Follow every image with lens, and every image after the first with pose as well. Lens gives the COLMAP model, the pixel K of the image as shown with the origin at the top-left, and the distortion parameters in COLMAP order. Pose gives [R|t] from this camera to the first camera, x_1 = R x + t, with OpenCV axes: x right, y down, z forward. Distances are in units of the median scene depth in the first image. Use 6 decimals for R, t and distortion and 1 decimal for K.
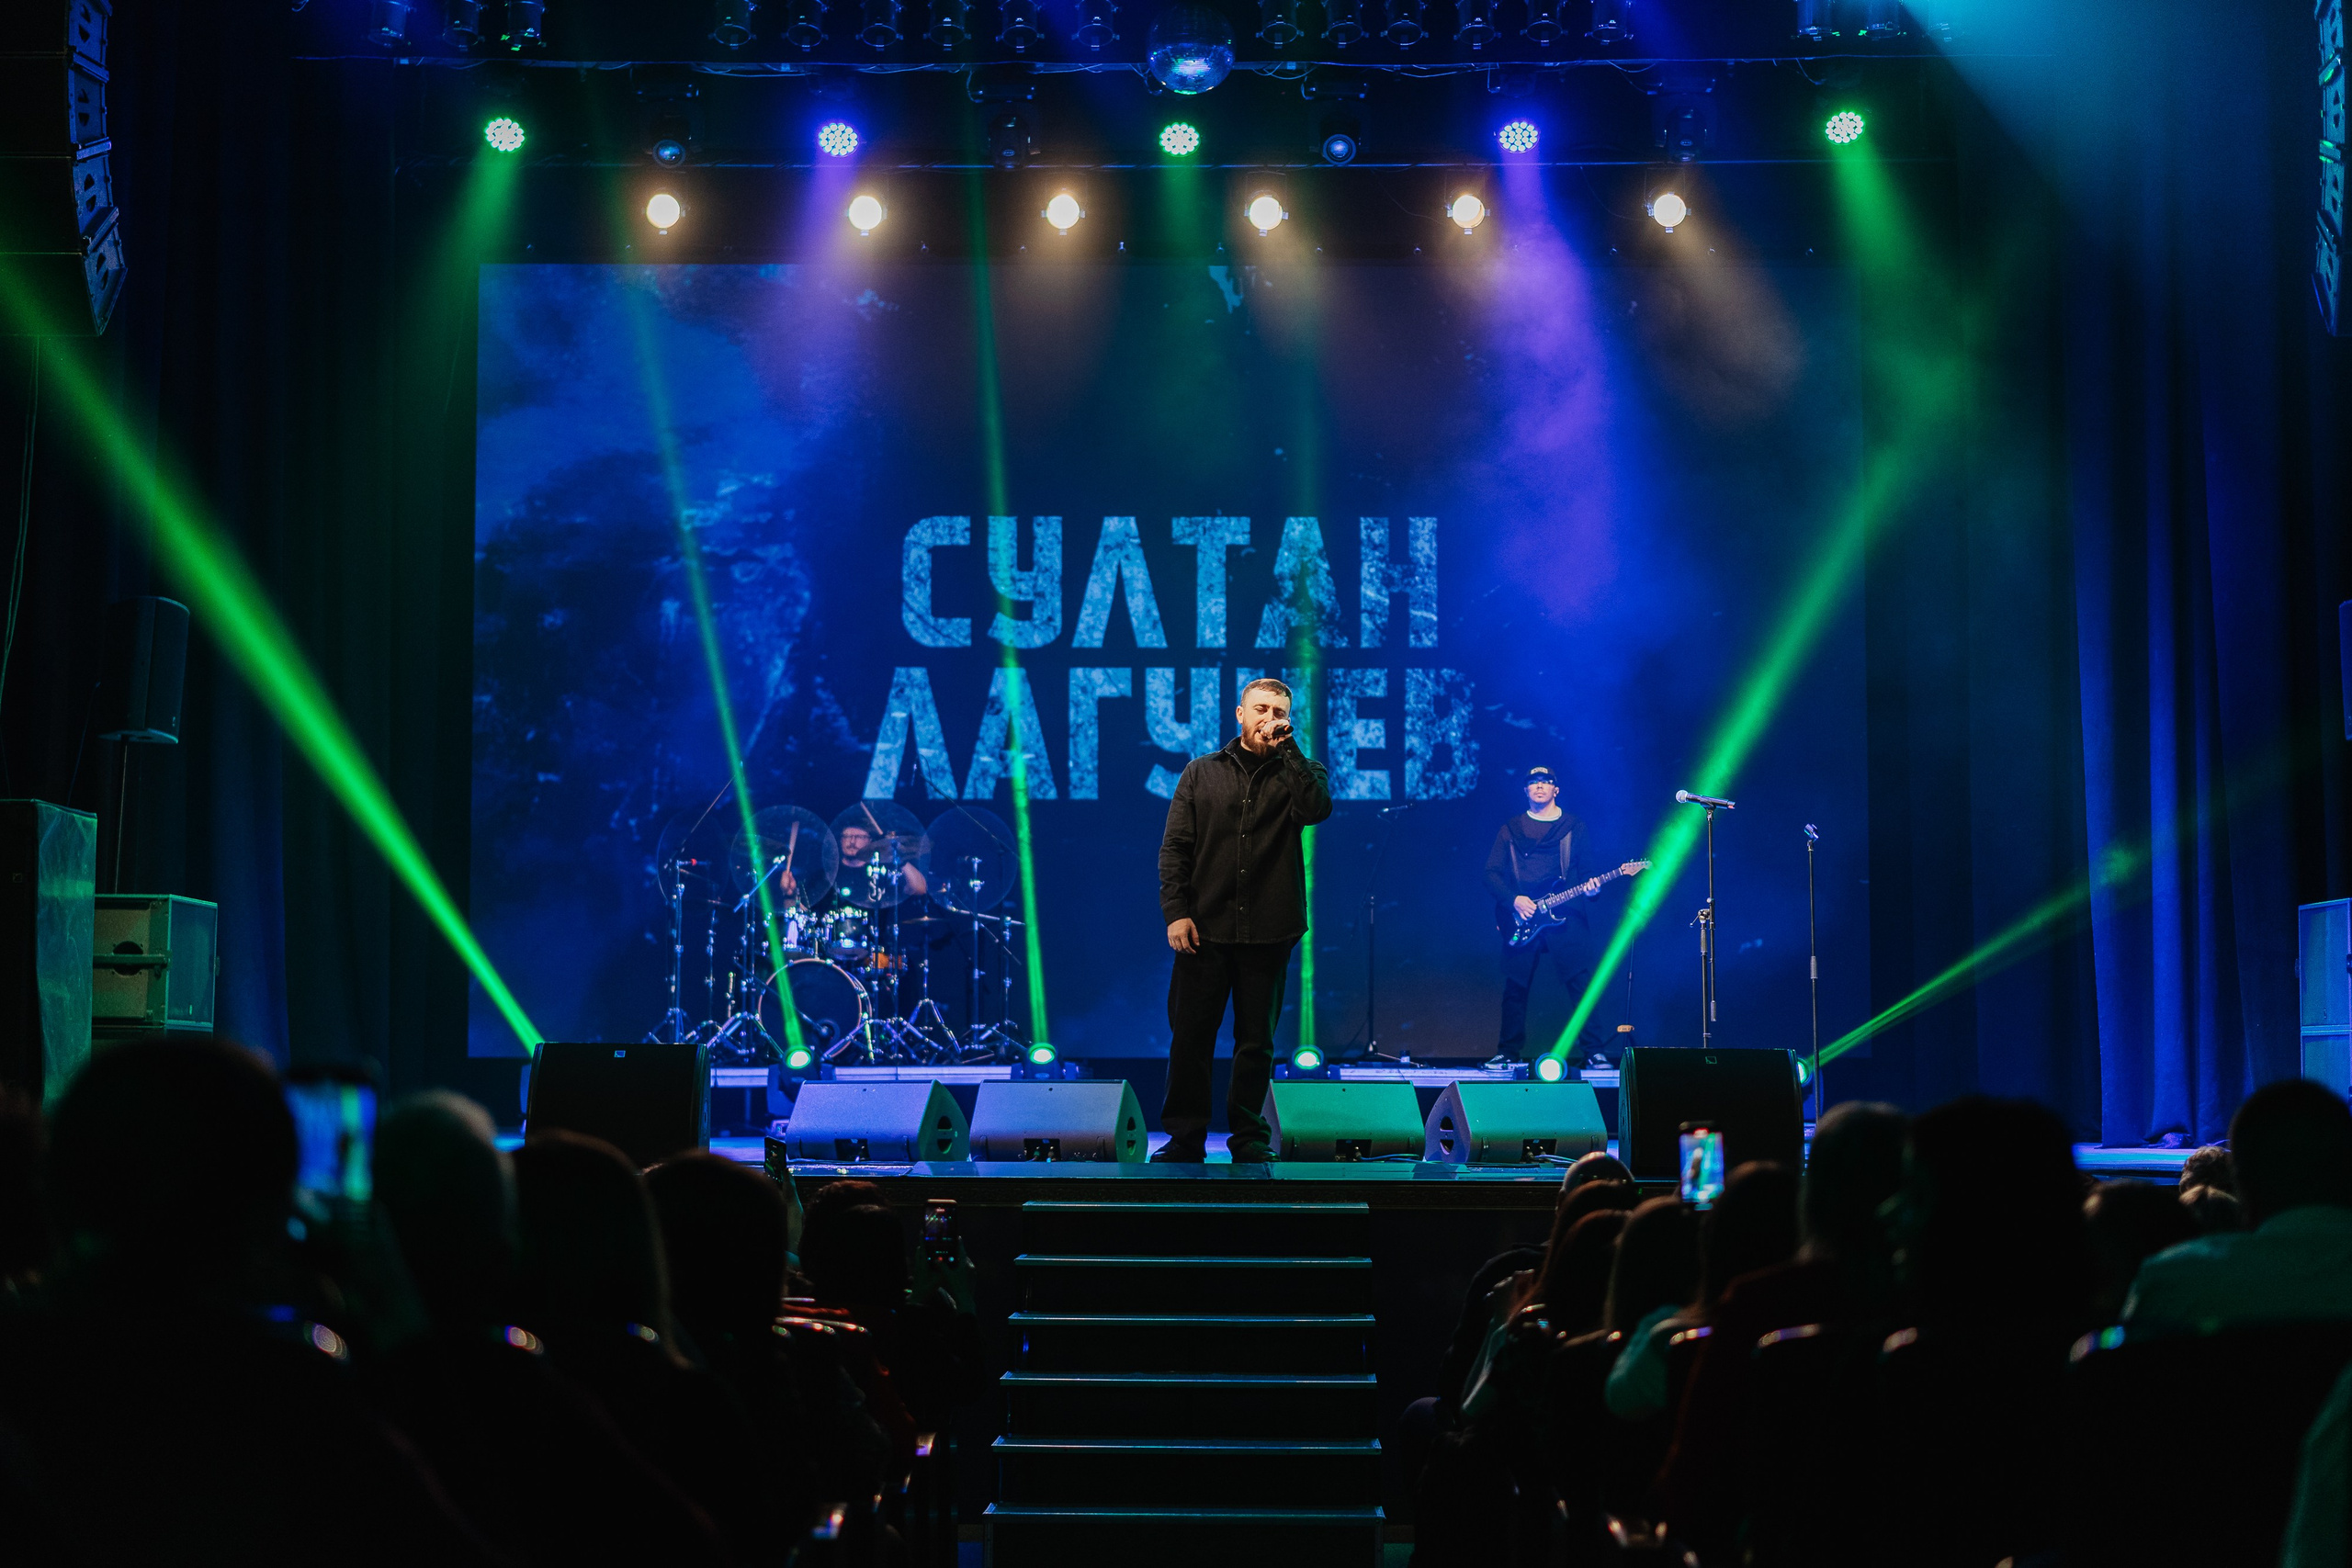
lens RADIAL K [[3879.6, 0, 1176.0], [0, 3879.6, 784.0], [0, 0, 1]] dist [-0.012576, -0.163242]
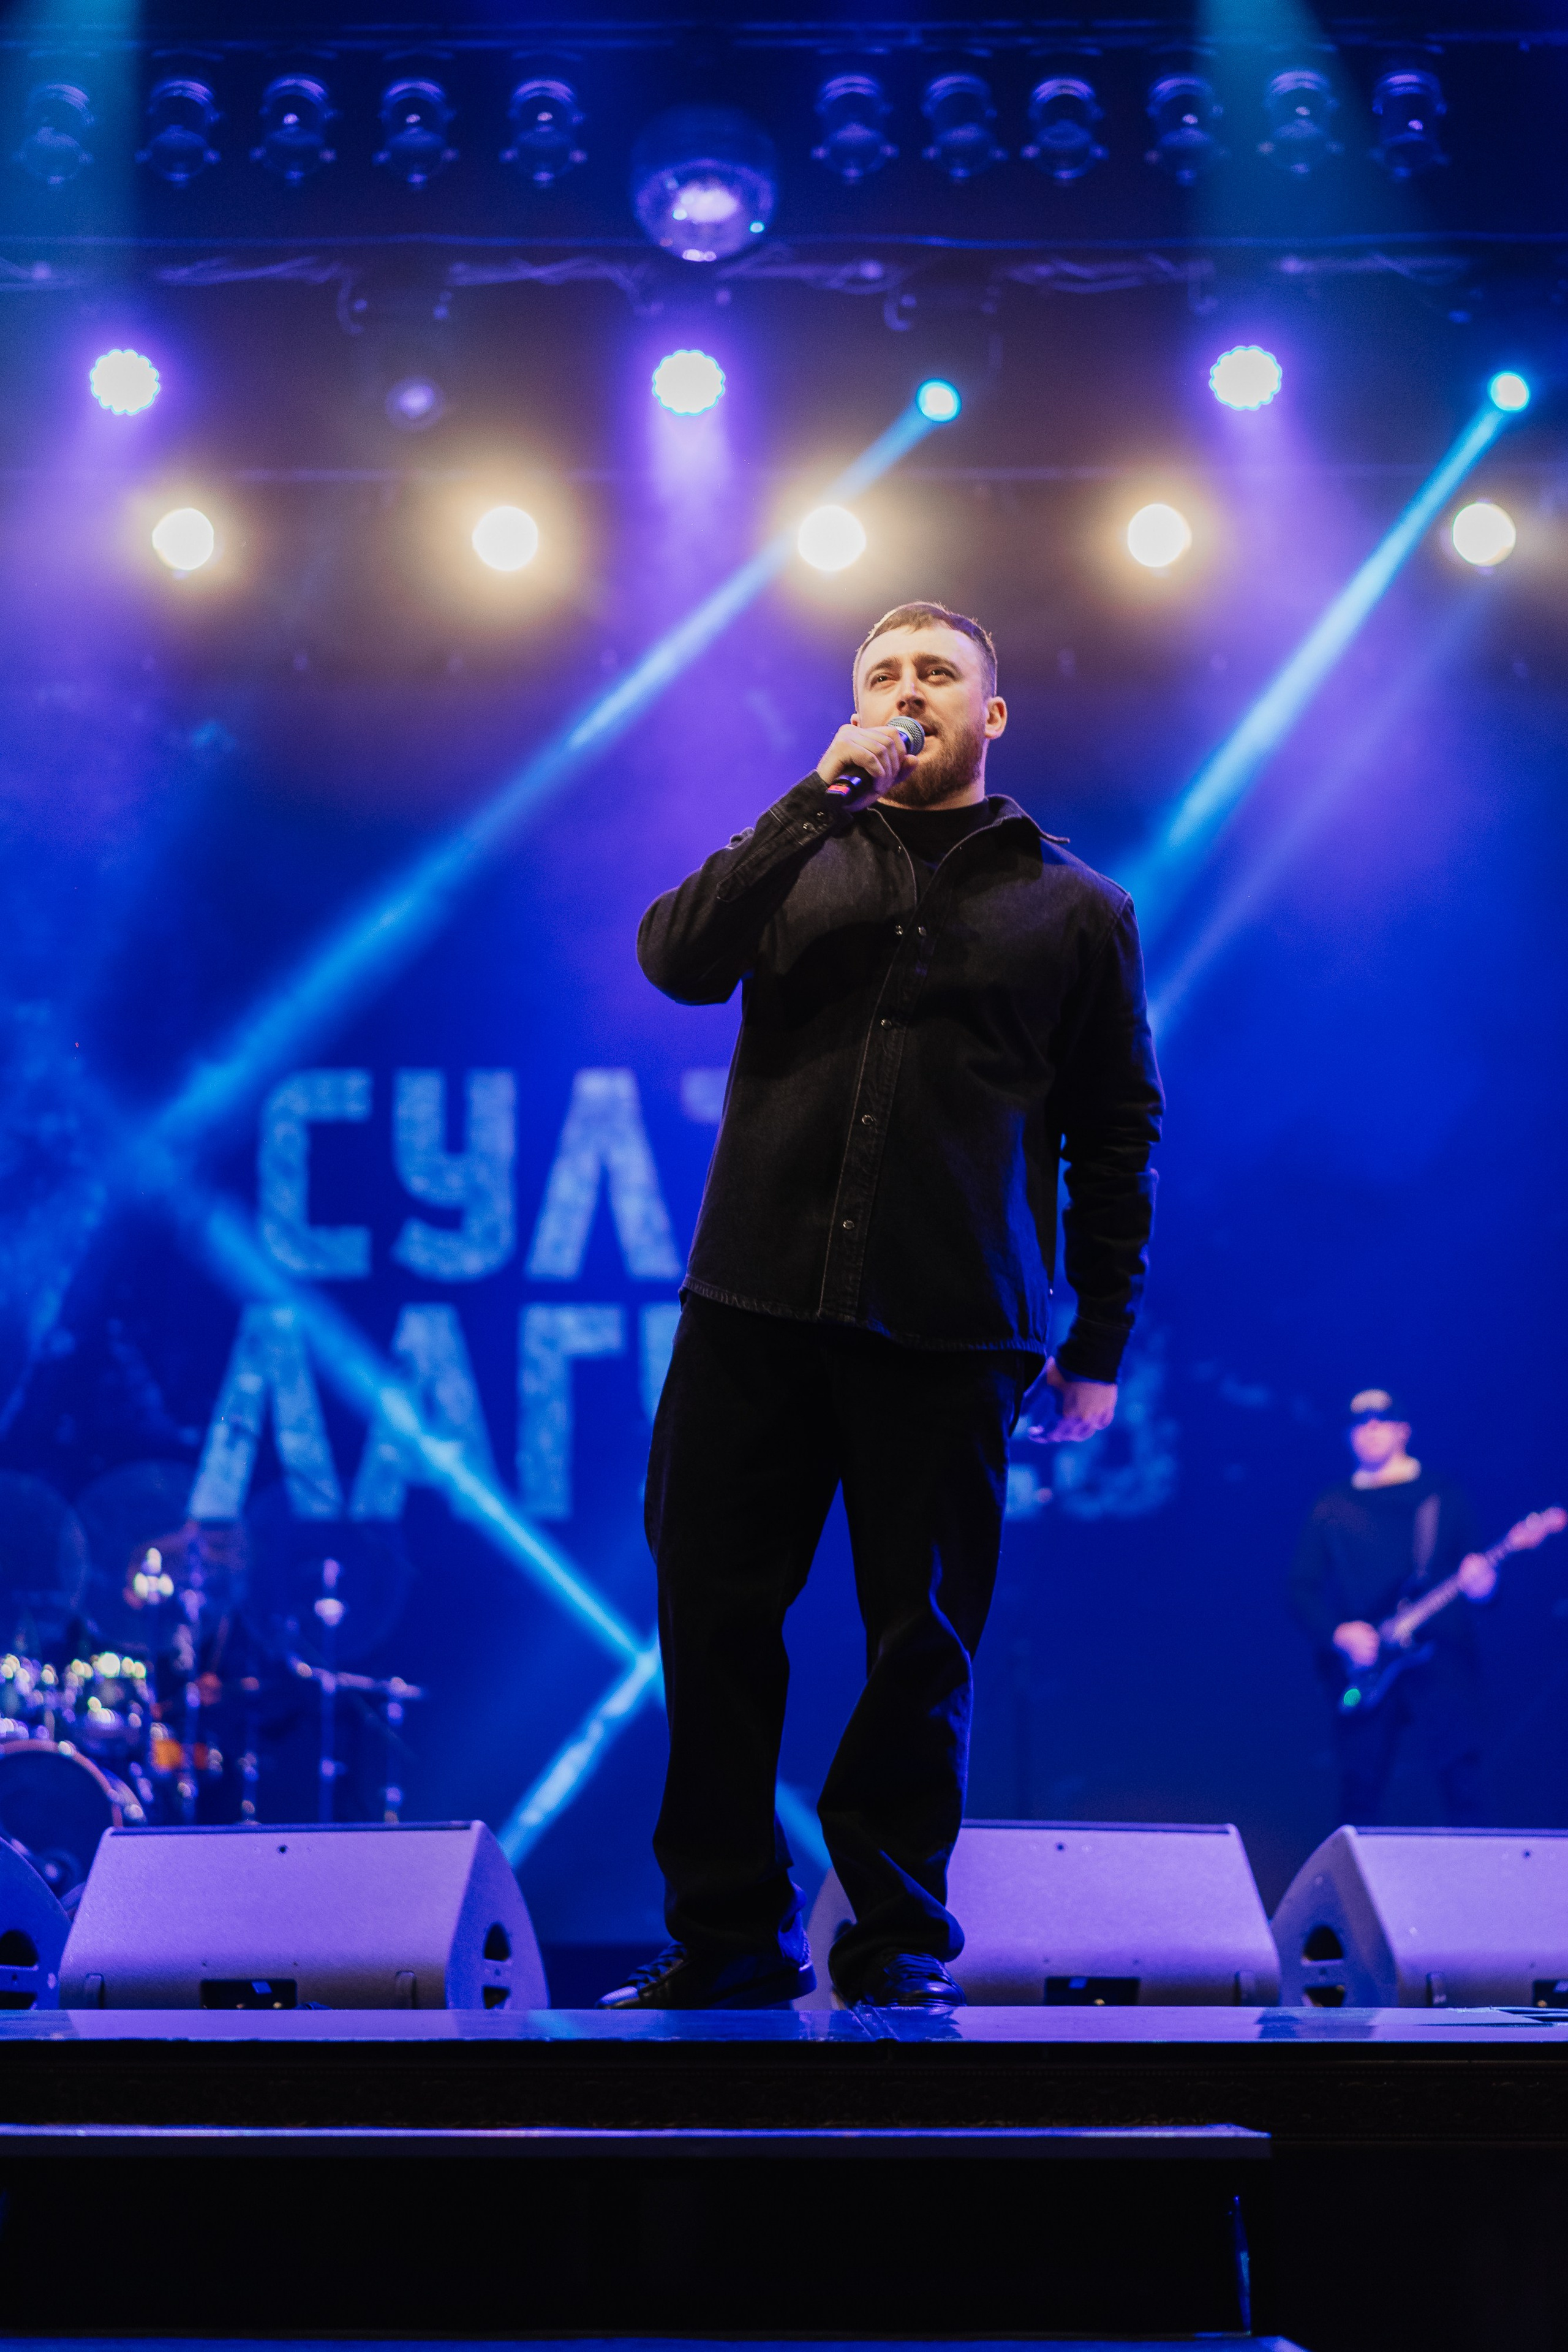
lens RADIAL K [[3880.0, 0, 784.0], [0, 3880.0, 1176.0], [0, 0, 1]] dist [-0.012576, -0.163242]
pose [[0.999967, -0.003978, 0.007028, 0.010378], [0.004925, 0.990093, -0.140324, 0.037294], [-0.006401, 0.140355, 0.990081, 0.374482]]
